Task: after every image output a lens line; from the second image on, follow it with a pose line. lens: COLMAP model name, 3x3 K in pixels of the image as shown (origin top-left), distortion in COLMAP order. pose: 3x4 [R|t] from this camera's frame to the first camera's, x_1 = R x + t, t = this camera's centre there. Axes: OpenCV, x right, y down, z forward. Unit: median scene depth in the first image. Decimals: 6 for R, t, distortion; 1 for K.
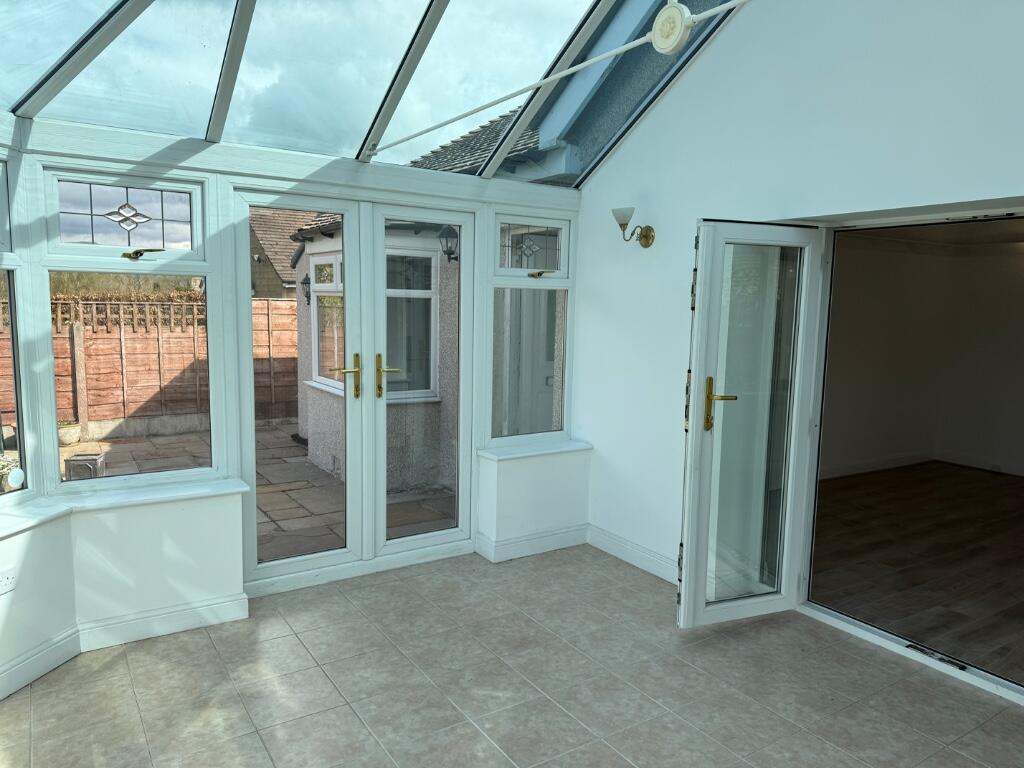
lens RADIAL K [[726.4, 0, 512.8], [0, 726.4, 384.5], [0, 0, 1]] dist [0.076729, -0.072791]
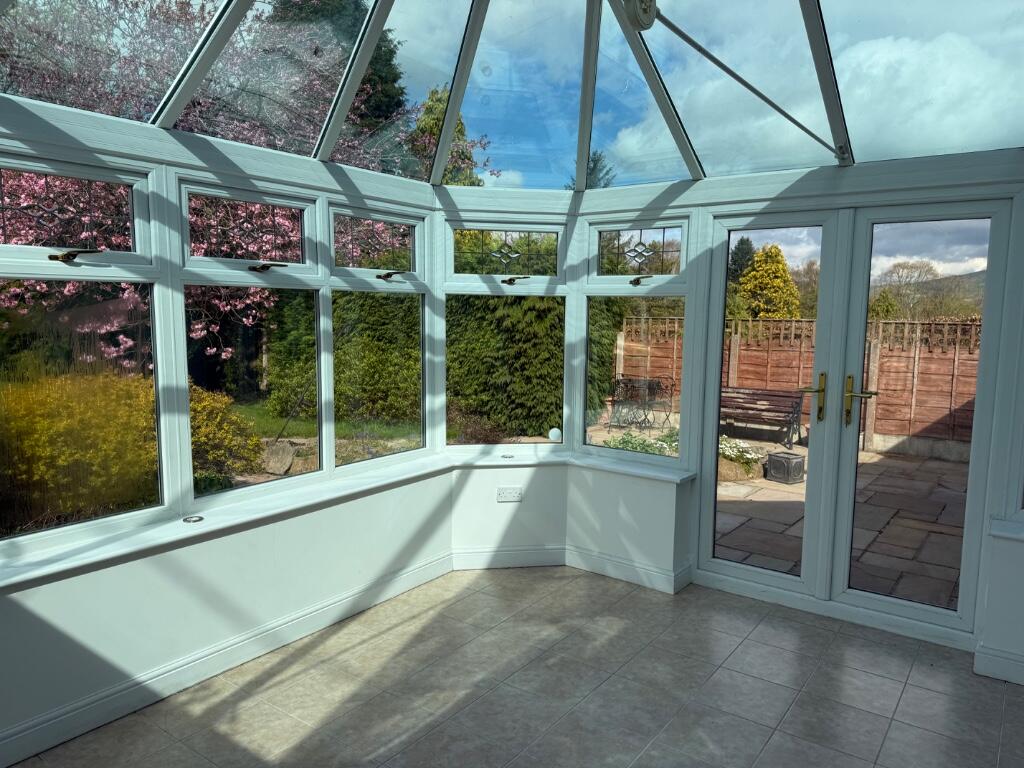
lens RADIAL K [[726.4, 0, 514.2], [0, 726.4, 384.5], [0, 0, 1]] dist [0.076729, -0.072791]
pose [[0.360411, 0.085496, -0.928867, 0.571800], [-0.112964, 0.992462, 0.047519, -0.030919], [0.925928, 0.087802, 0.367352, 0.327114]]
